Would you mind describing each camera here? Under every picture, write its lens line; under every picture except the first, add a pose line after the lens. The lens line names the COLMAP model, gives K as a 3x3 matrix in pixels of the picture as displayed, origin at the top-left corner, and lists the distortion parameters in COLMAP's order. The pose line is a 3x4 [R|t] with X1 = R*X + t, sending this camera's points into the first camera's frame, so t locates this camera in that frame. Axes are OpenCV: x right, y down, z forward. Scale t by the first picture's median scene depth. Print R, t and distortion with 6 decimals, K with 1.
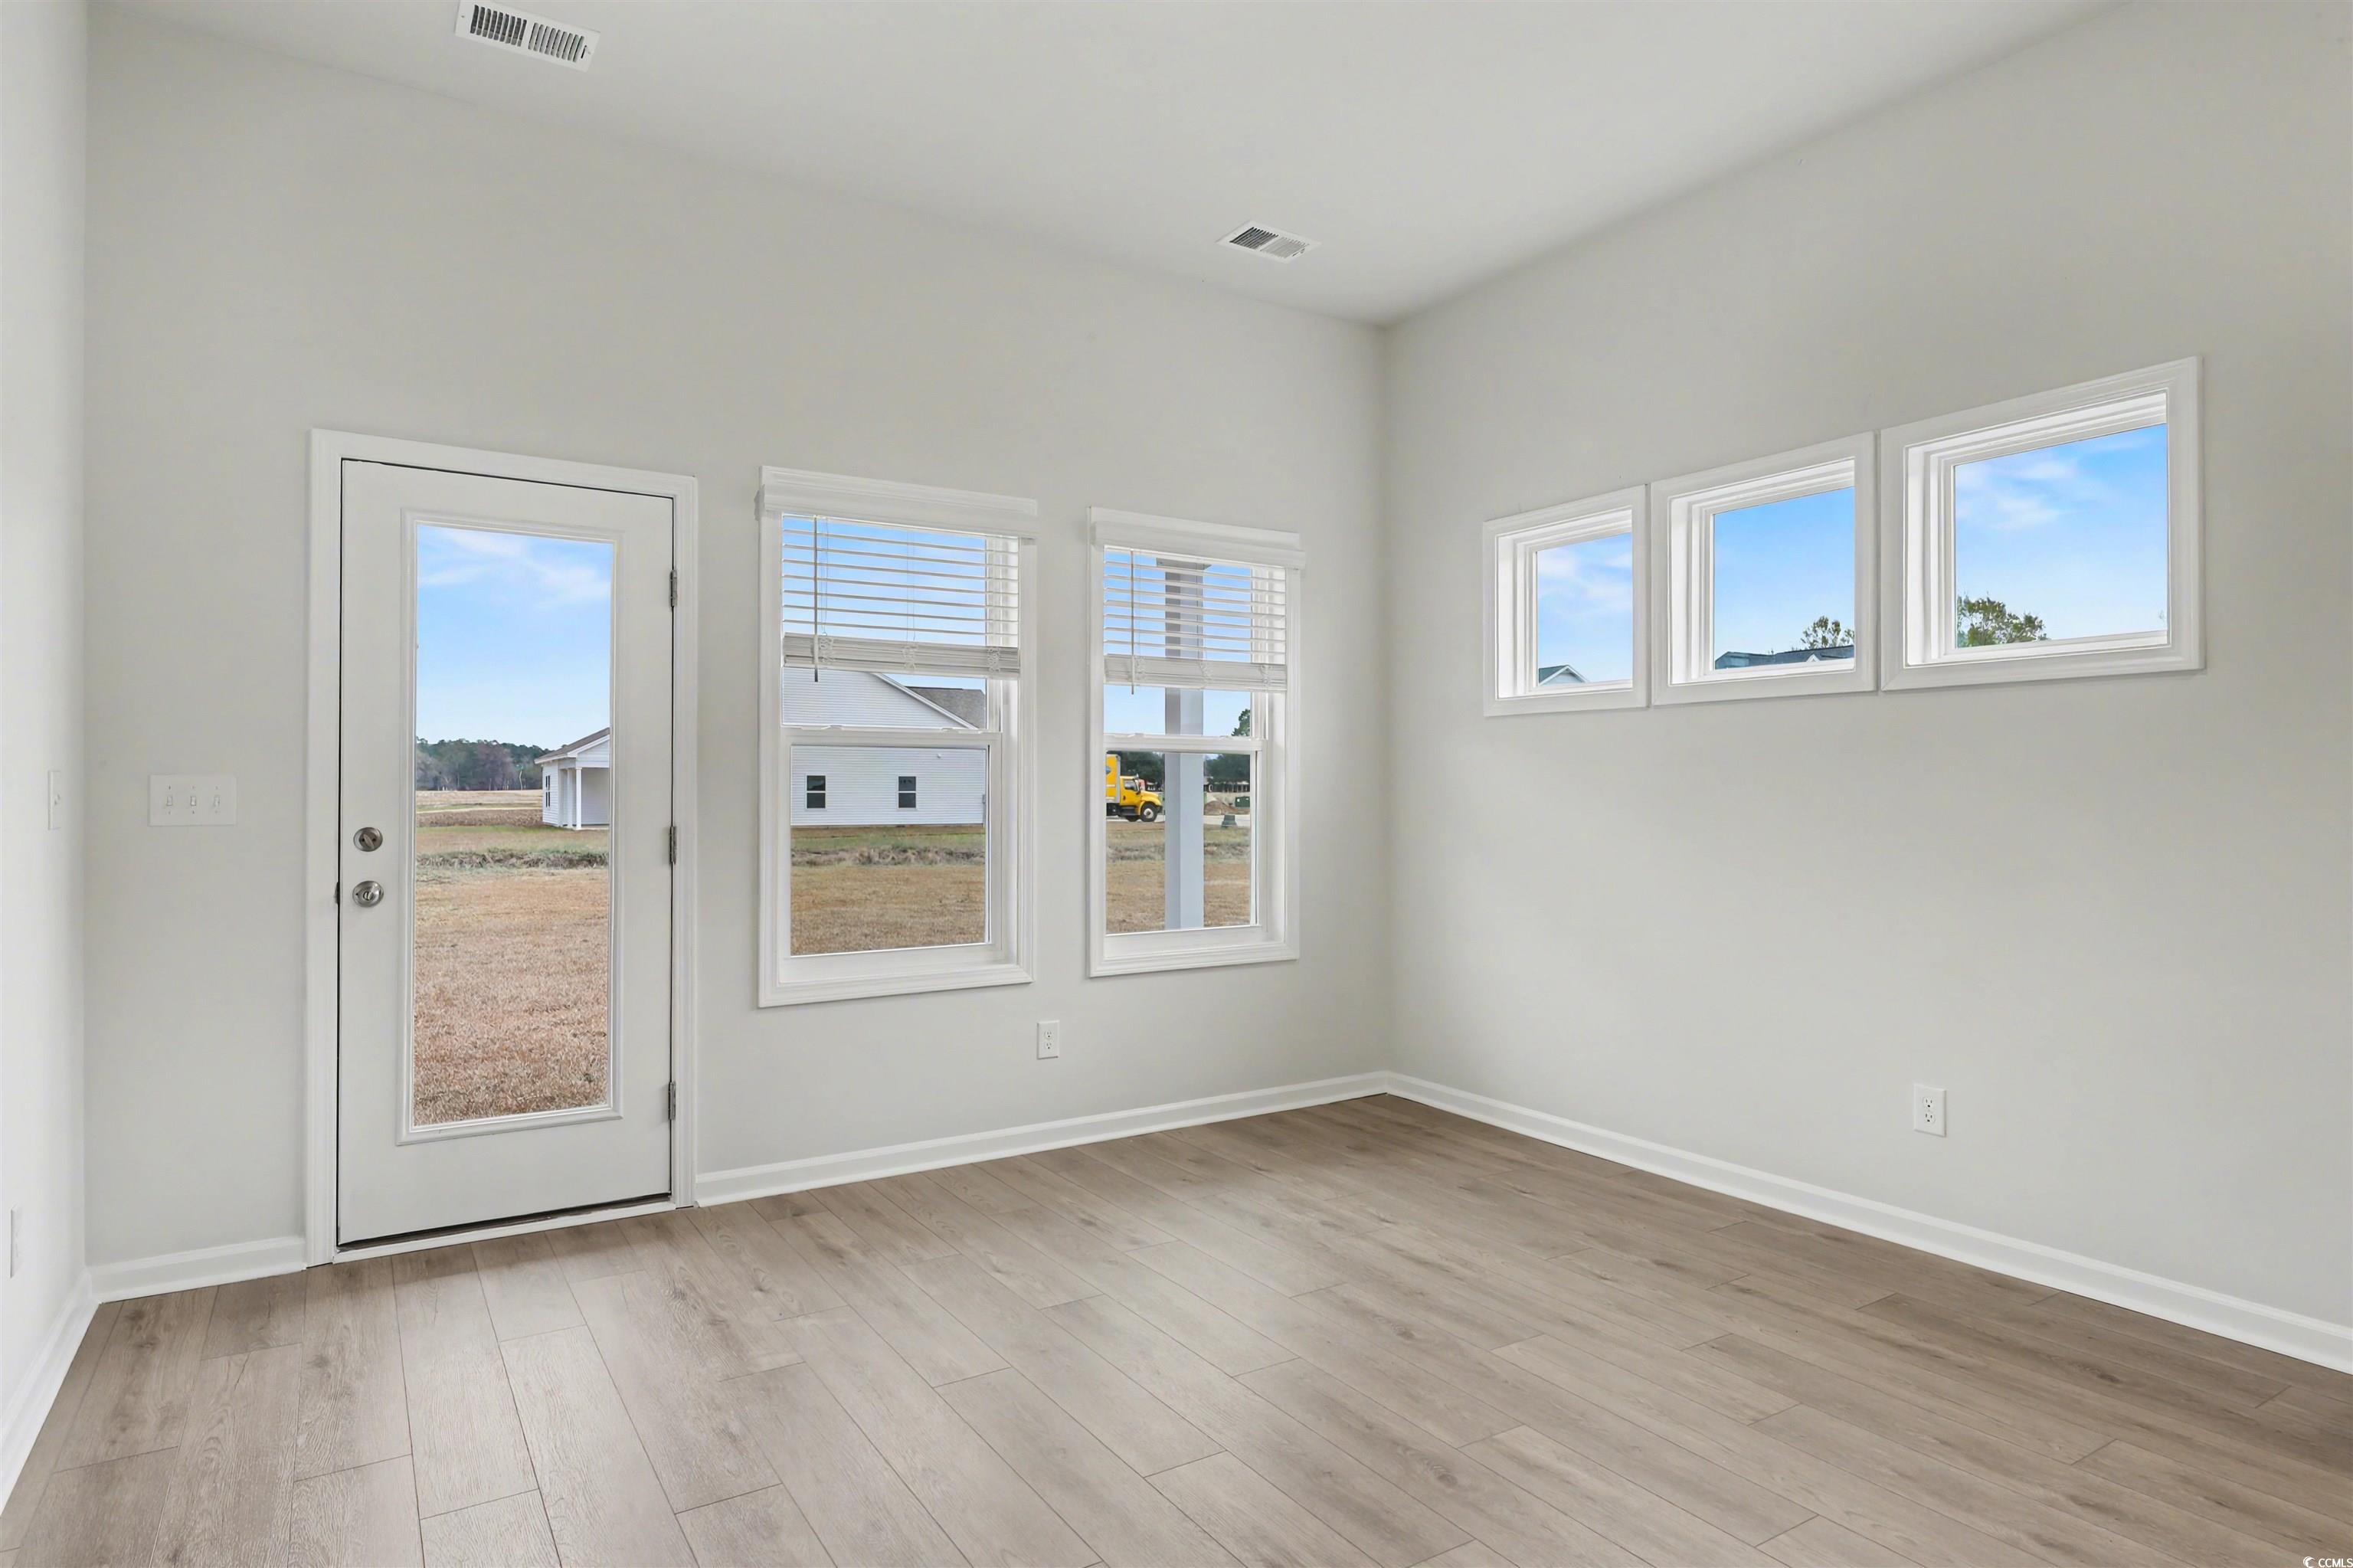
lens RADIAL K [[1310.6, 0, 1172.1], [0, 1310.6, 784.8], [0, 0, 1]] dist [0.005313, 0.000604]
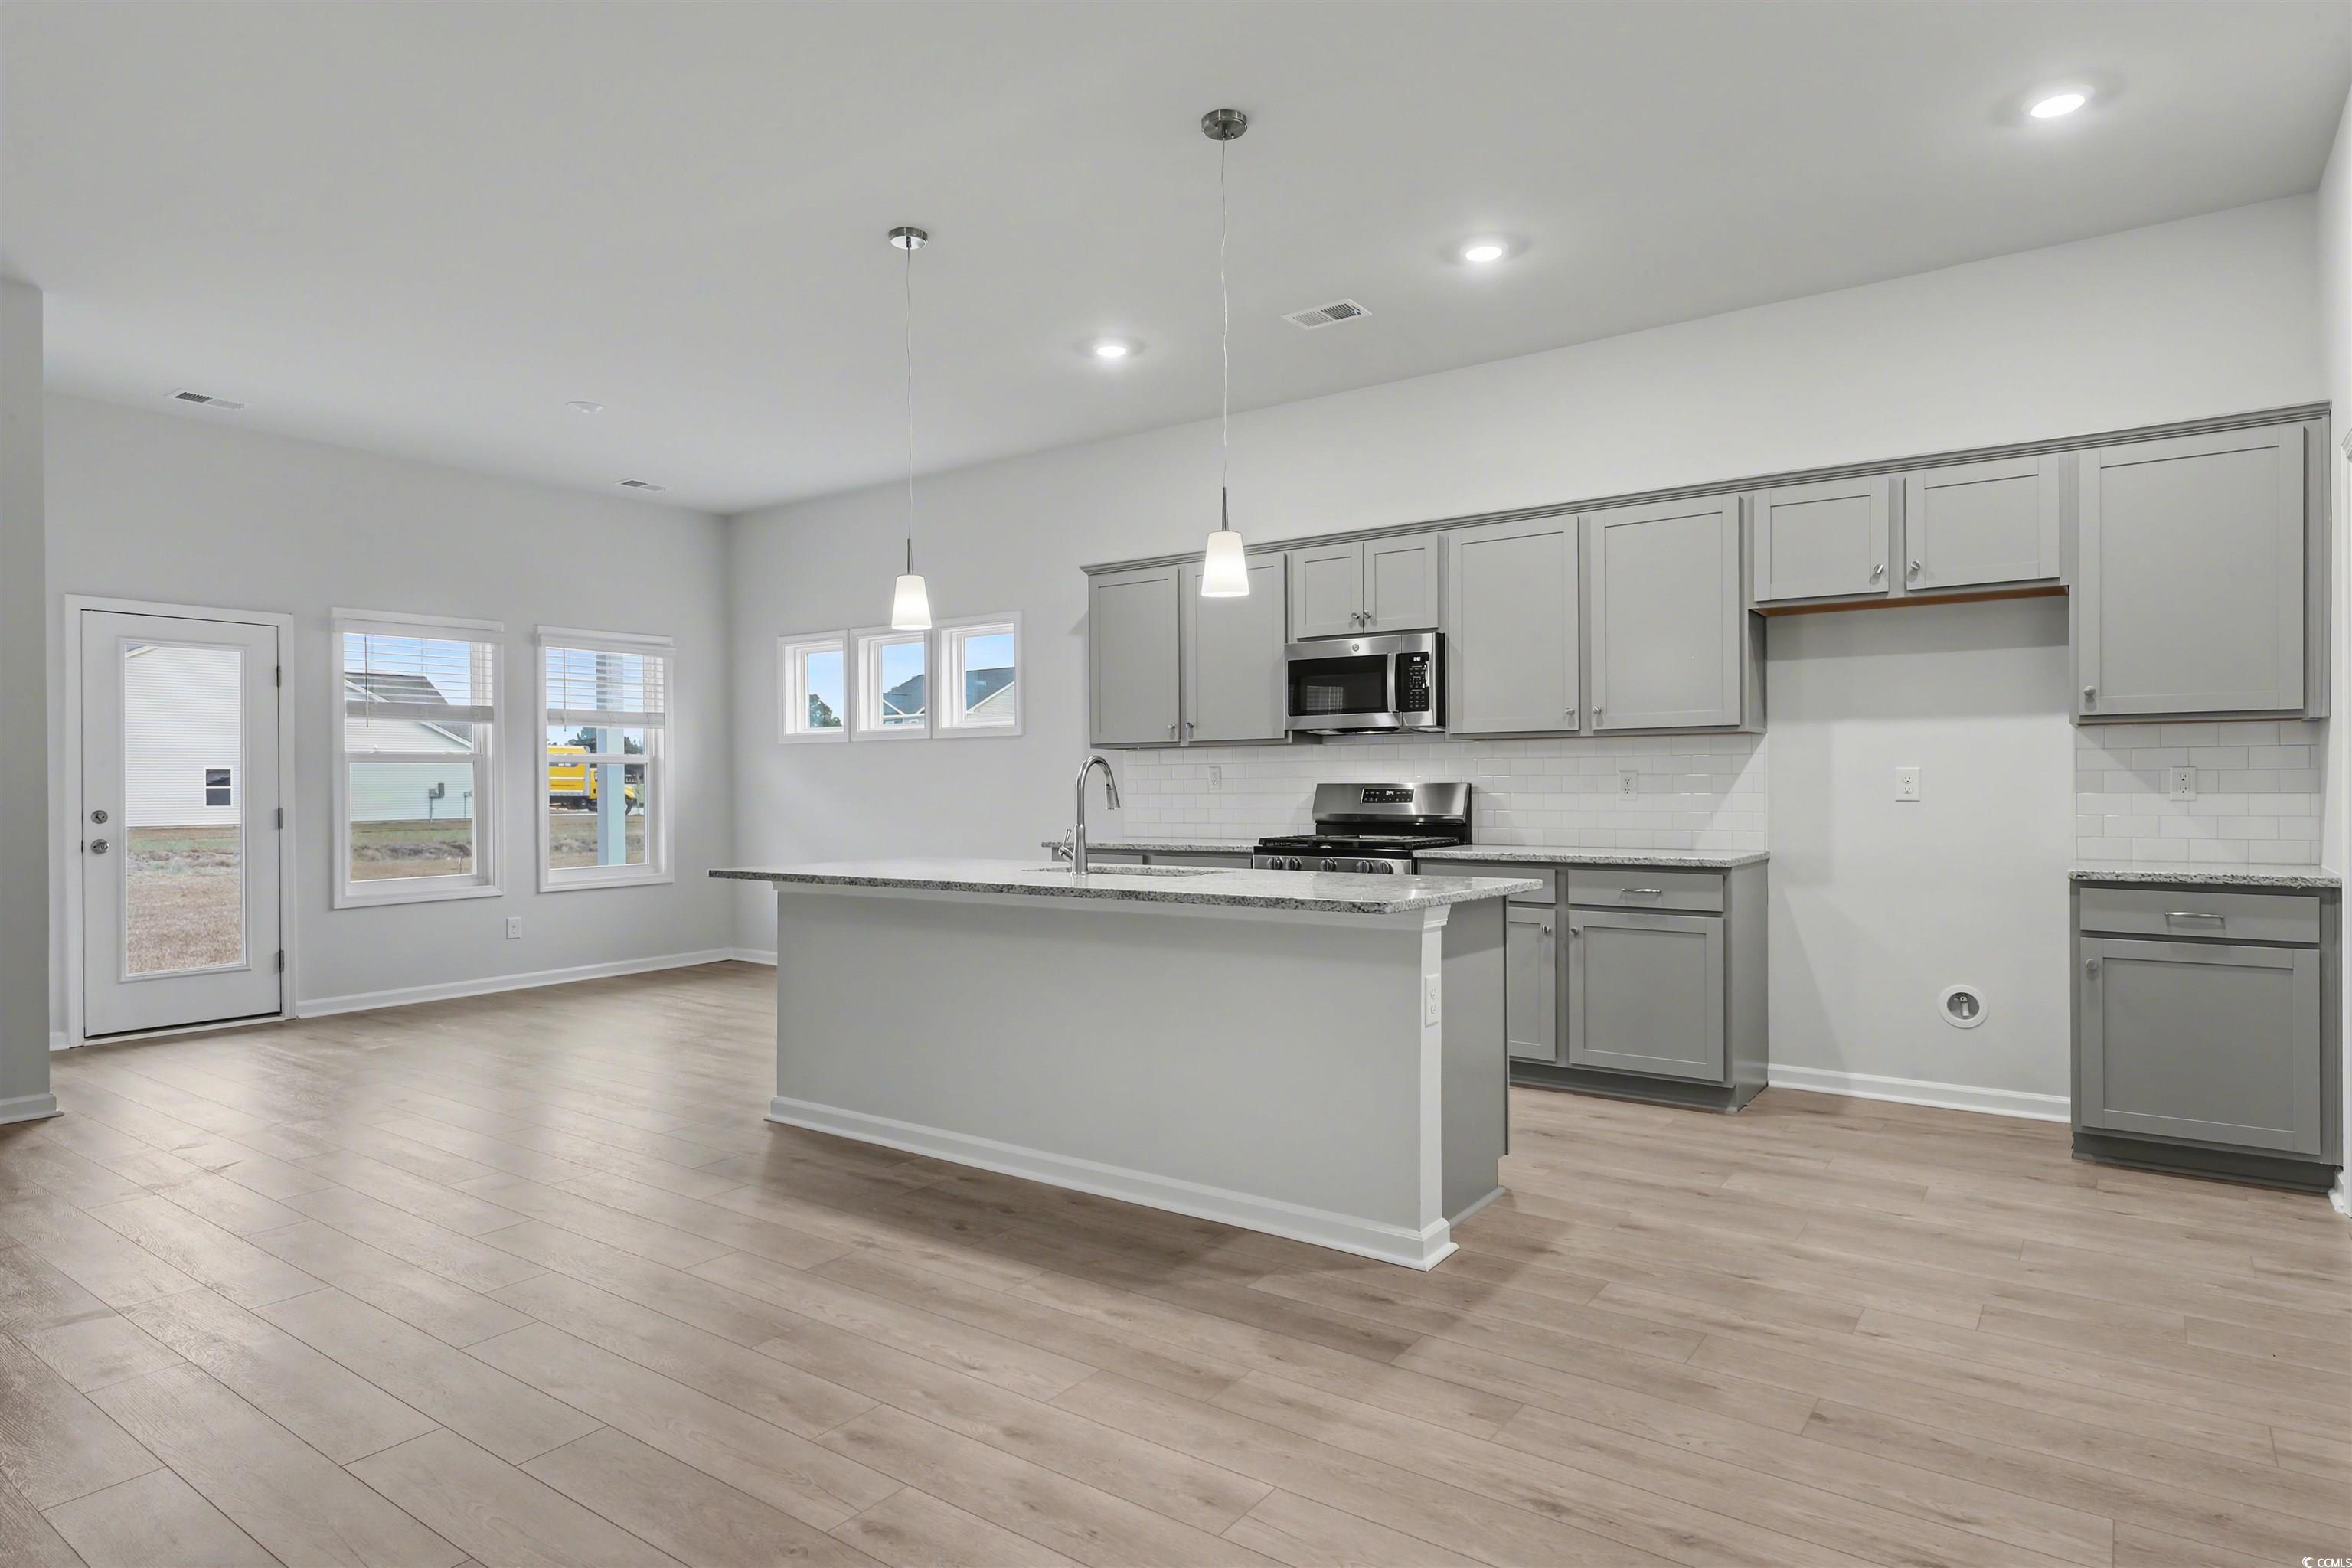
lens RADIAL K [[1310.0, 0, 1171.6], [0, 1310.0, 784.8], [0, 0, 1]] dist [0.005313, 0.000604]
pose [[0.930396, -0.007469, 0.366480, 0.084508], [0.004795, 0.999955, 0.008205, -0.008735], [-0.366525, -0.005876, 0.930390, -0.971183]]
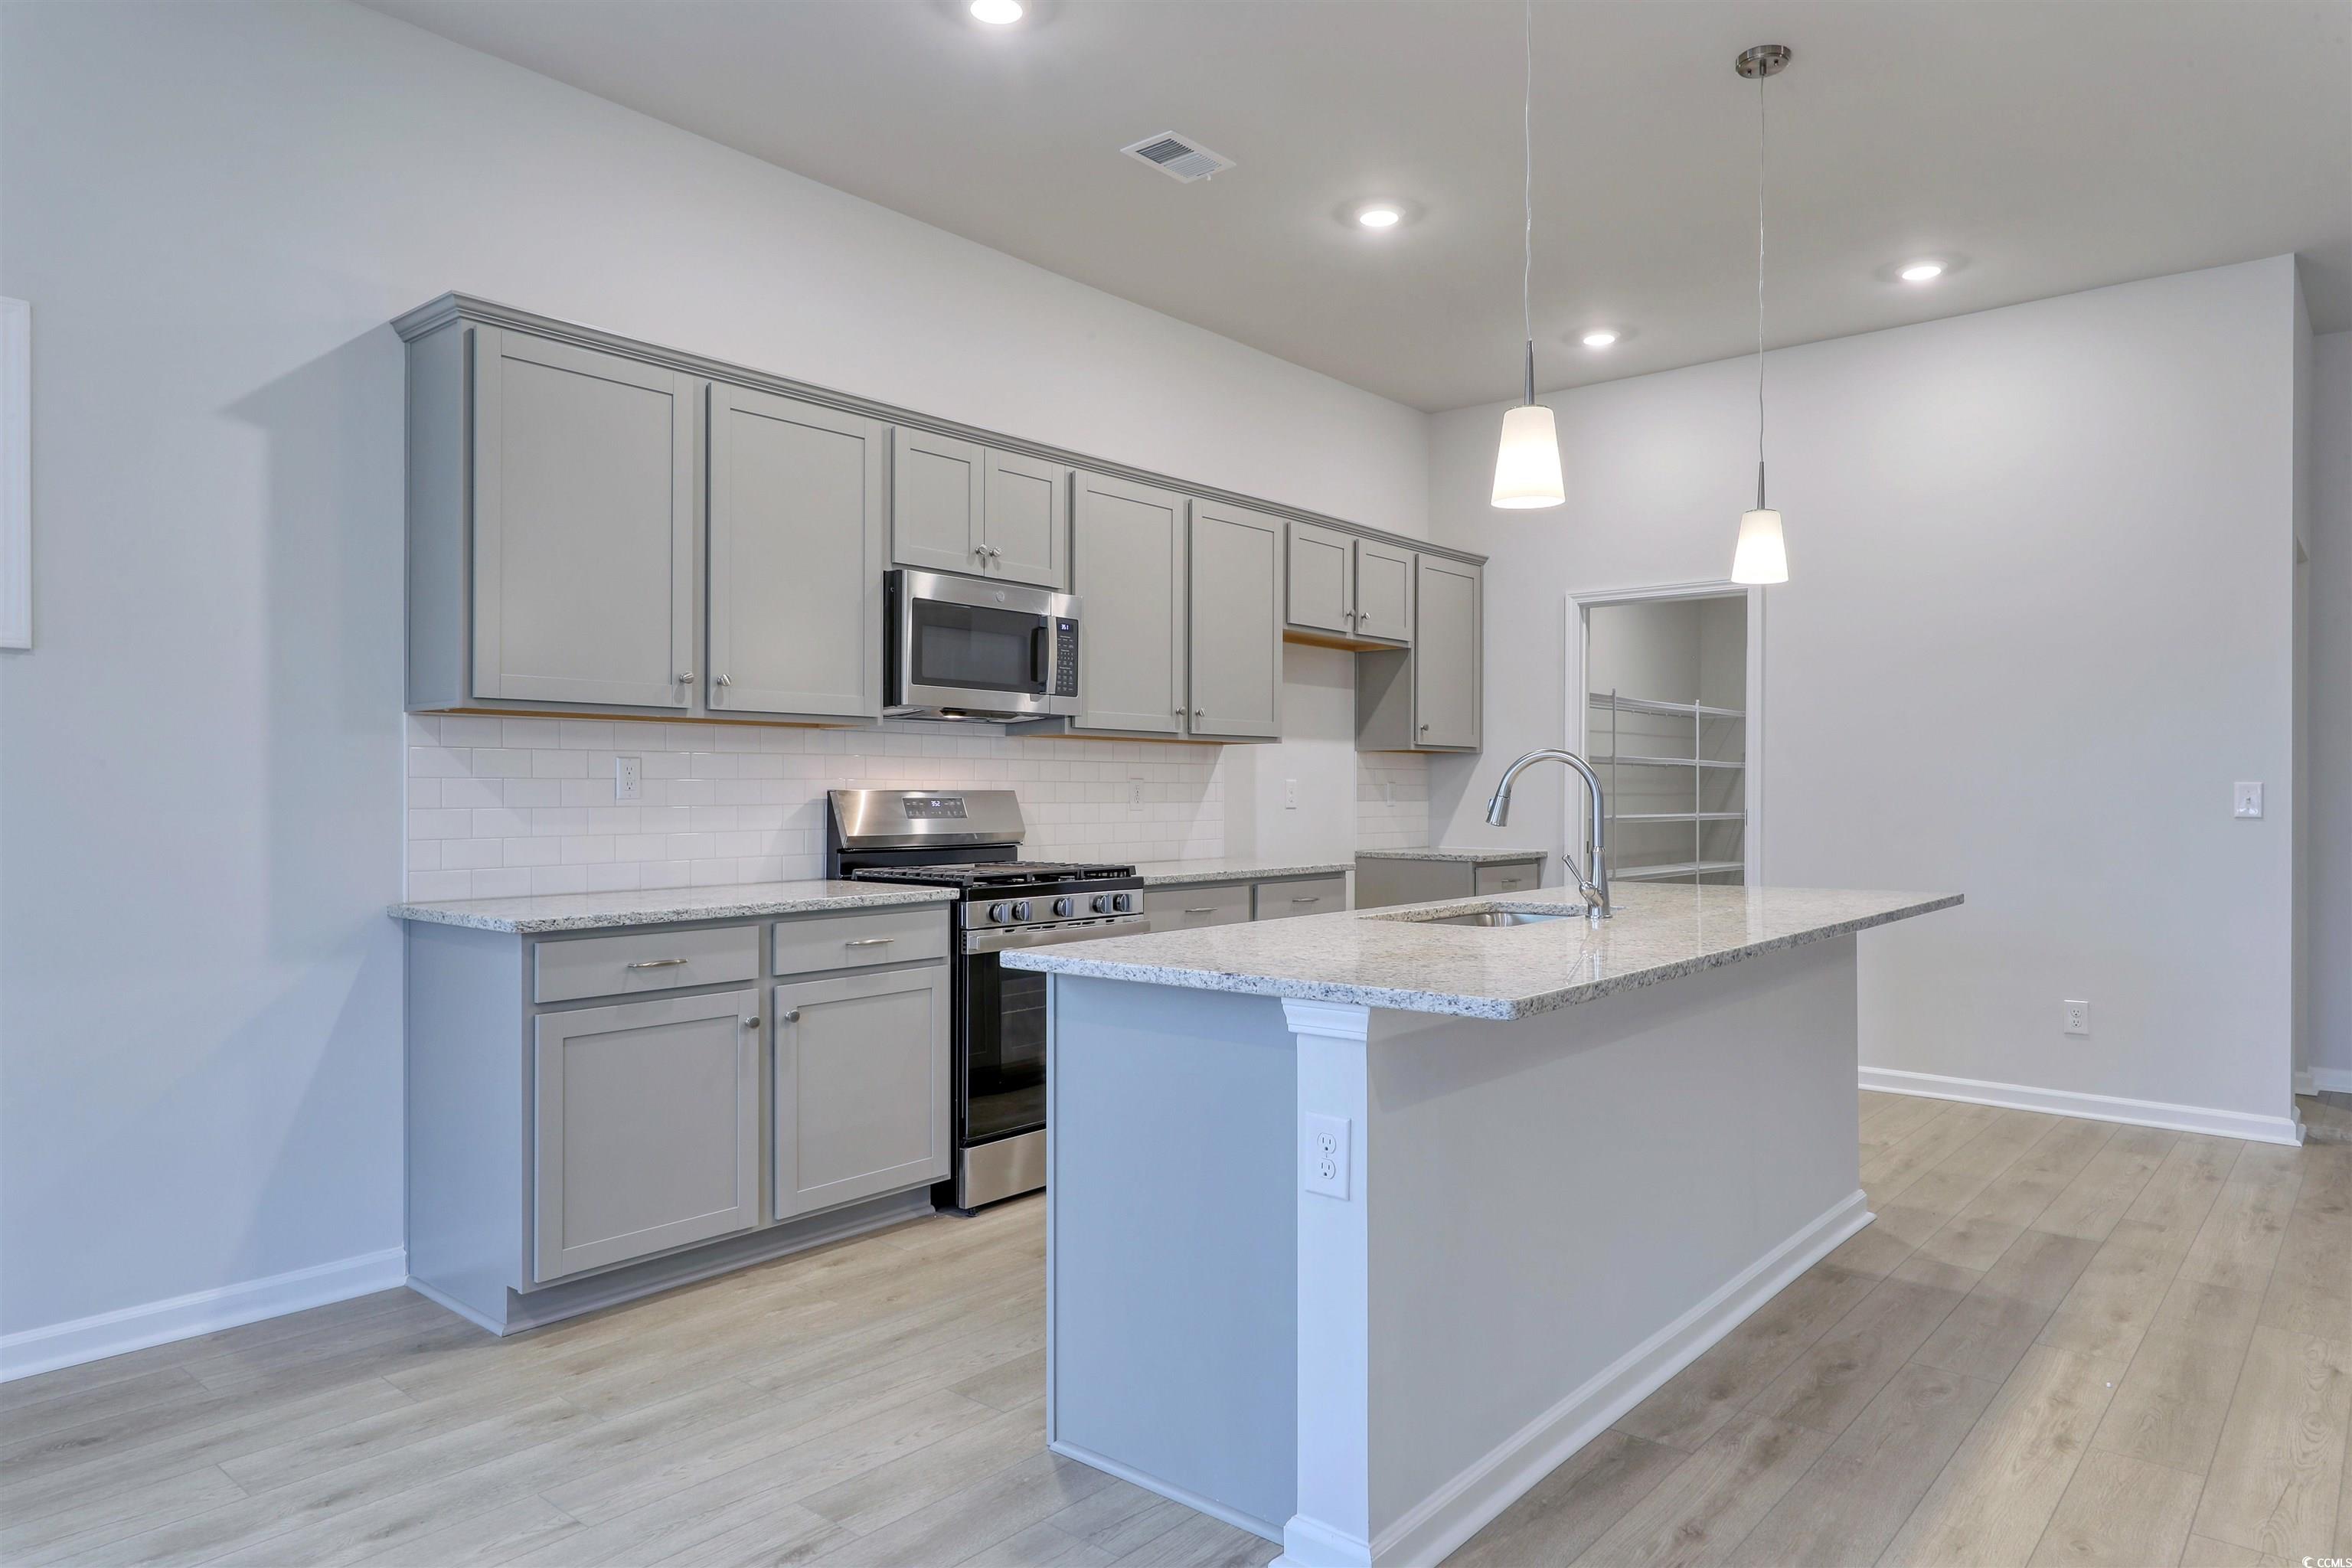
lens RADIAL K [[1470.5, 0, 1155.9], [0, 1470.5, 784.7], [0, 0, 1]] dist [0.003416, -0.001306]
pose [[-0.291630, 0.001871, 0.956529, -0.280691], [-0.009346, 0.999945, -0.004805, 0.001380], [-0.956485, -0.010341, -0.291597, 0.368729]]
